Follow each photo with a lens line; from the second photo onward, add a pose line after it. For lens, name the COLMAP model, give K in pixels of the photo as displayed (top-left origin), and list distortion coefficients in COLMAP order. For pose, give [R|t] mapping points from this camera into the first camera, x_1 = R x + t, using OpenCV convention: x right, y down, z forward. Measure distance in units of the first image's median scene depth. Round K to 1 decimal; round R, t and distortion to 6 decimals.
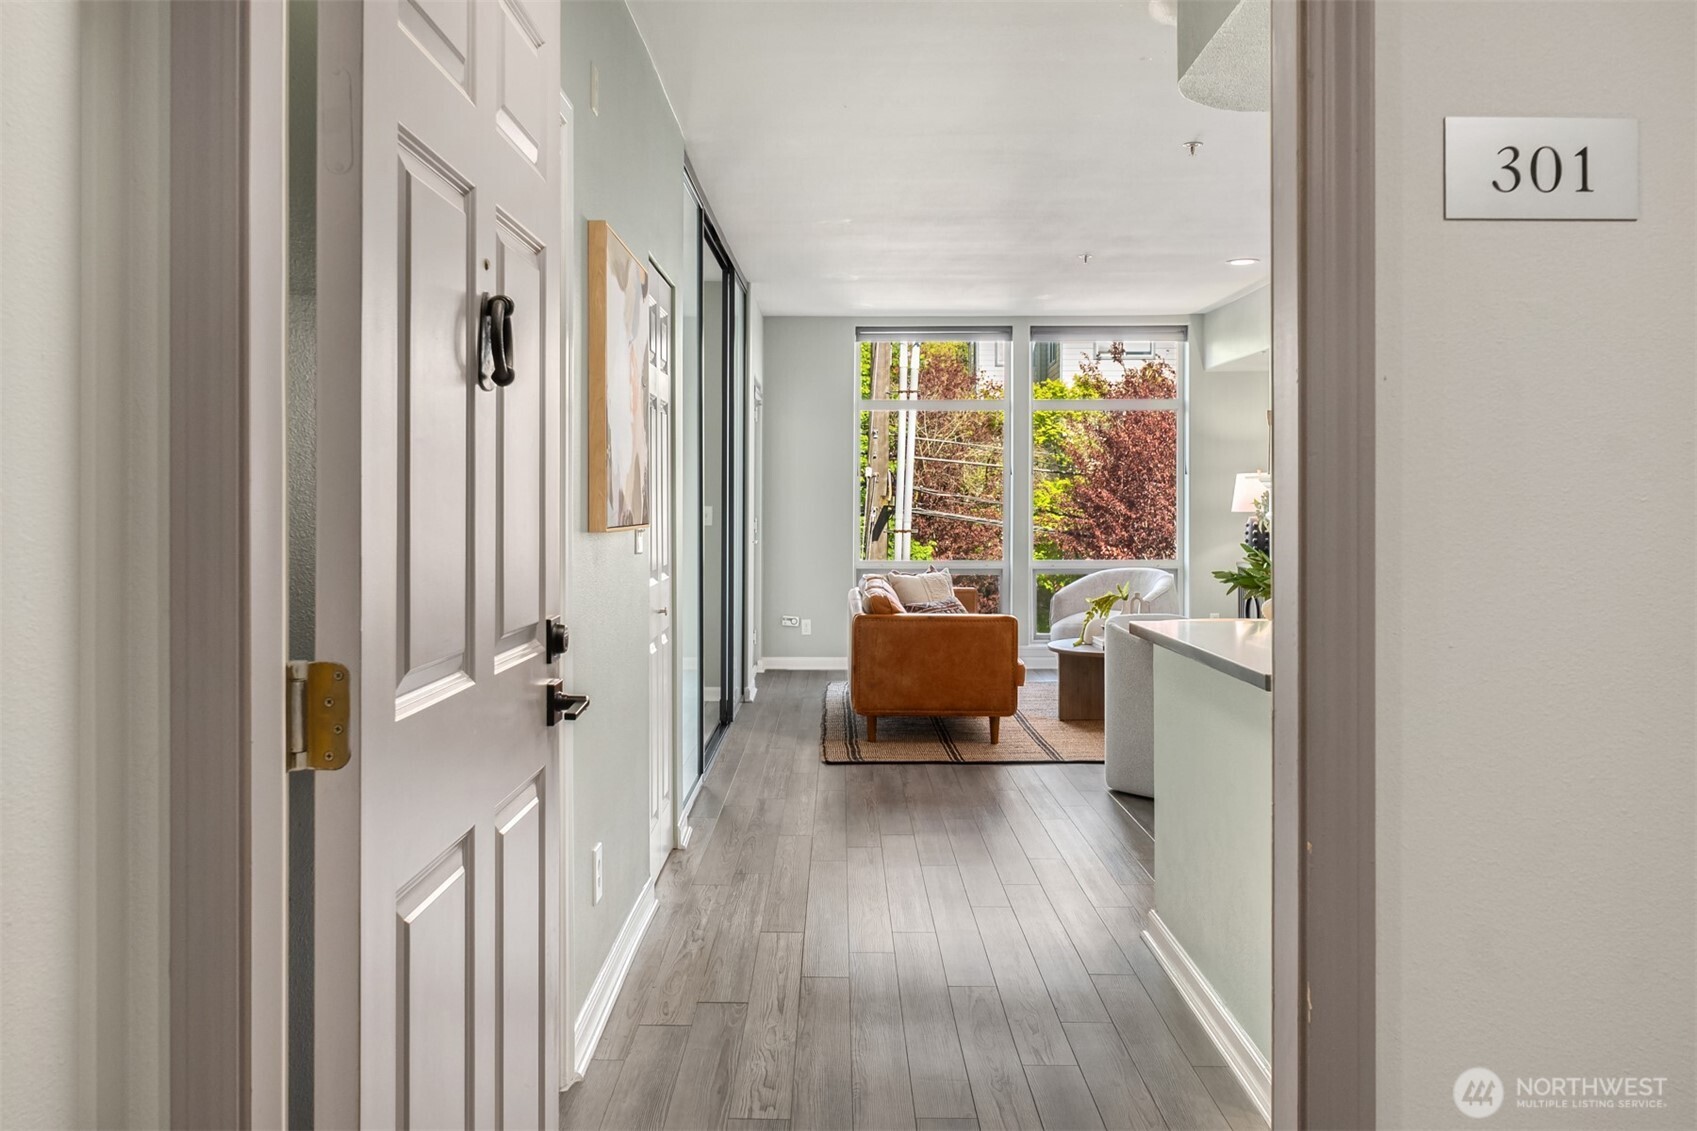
lens RADIAL K [[1371.8, 0, 853.7], [0, 1371.8, 513.5], [0, 0, 1]] dist [-0.030762, -0.002507]
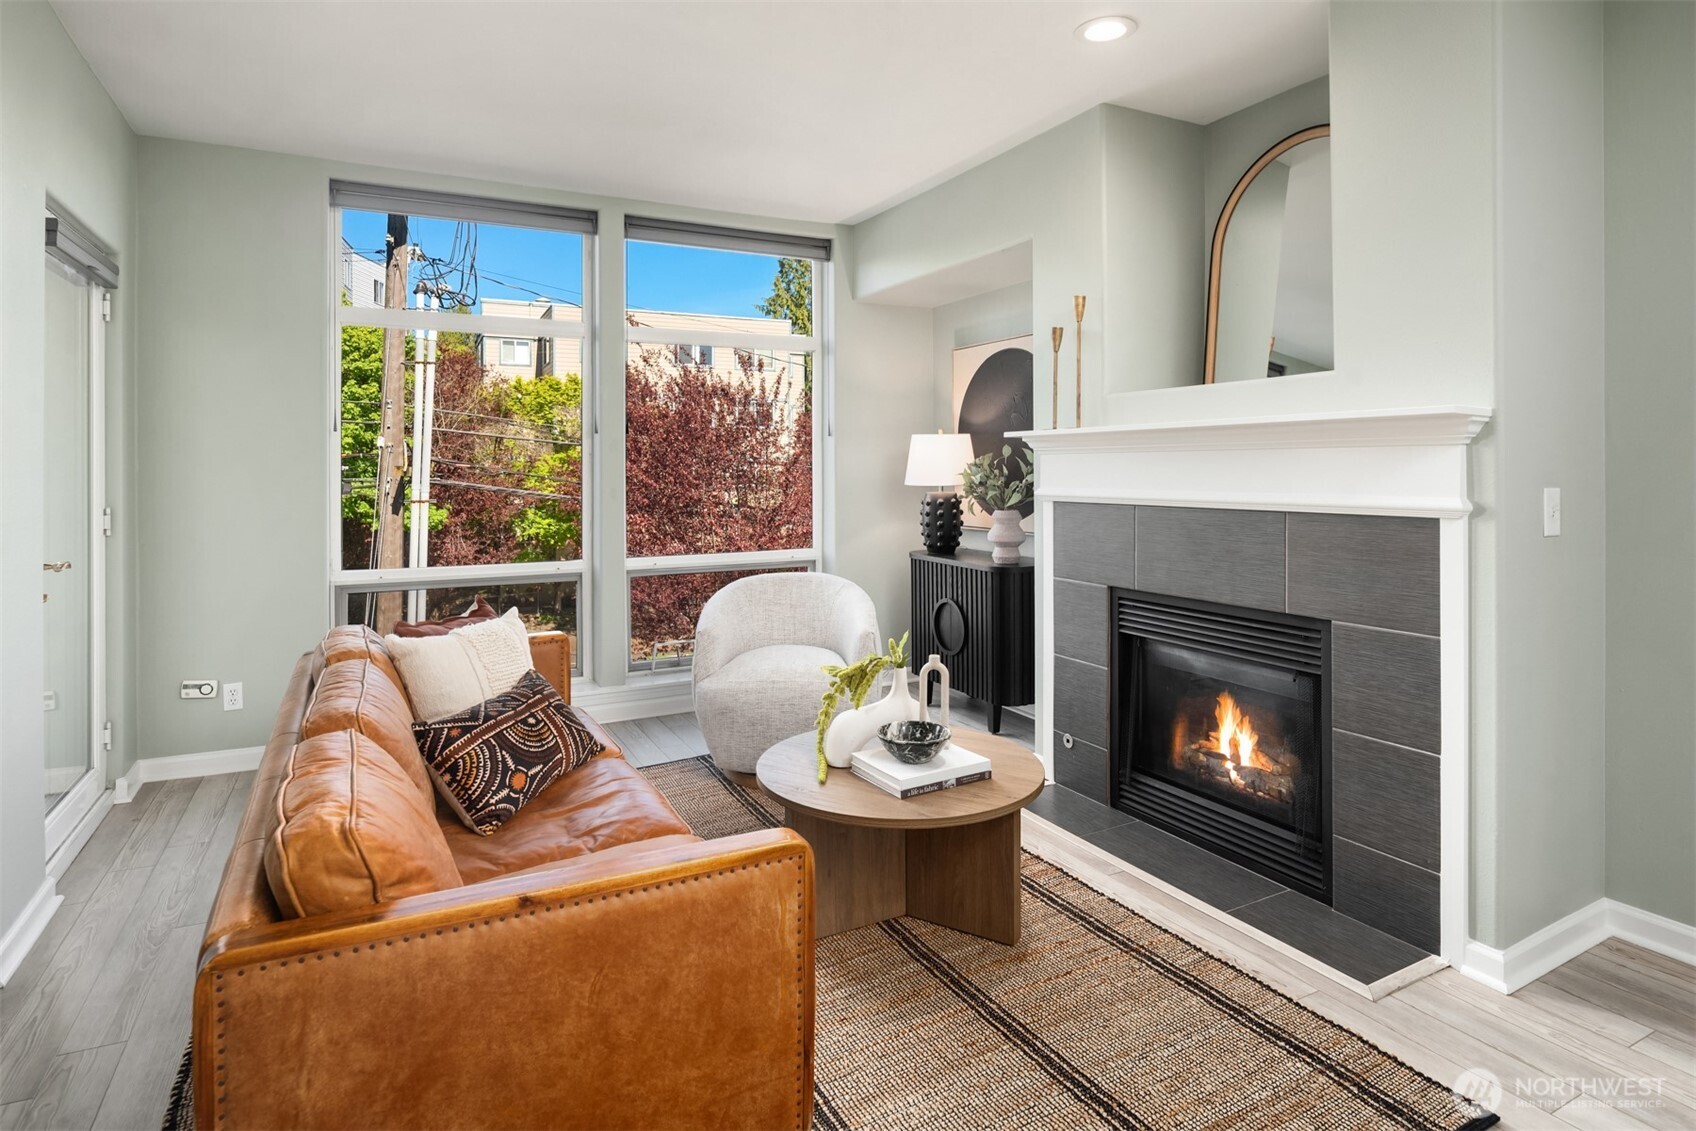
lens RADIAL K [[919.1, 0, 846.4], [0, 919.1, 468.6], [0, 0, 1]] dist [-0.002126, -0.006925]
pose [[0.891454, -0.003639, 0.453096, 0.026395], [0.008547, 0.999925, -0.008785, -0.007884], [-0.453030, 0.011704, 0.891419, 0.714779]]
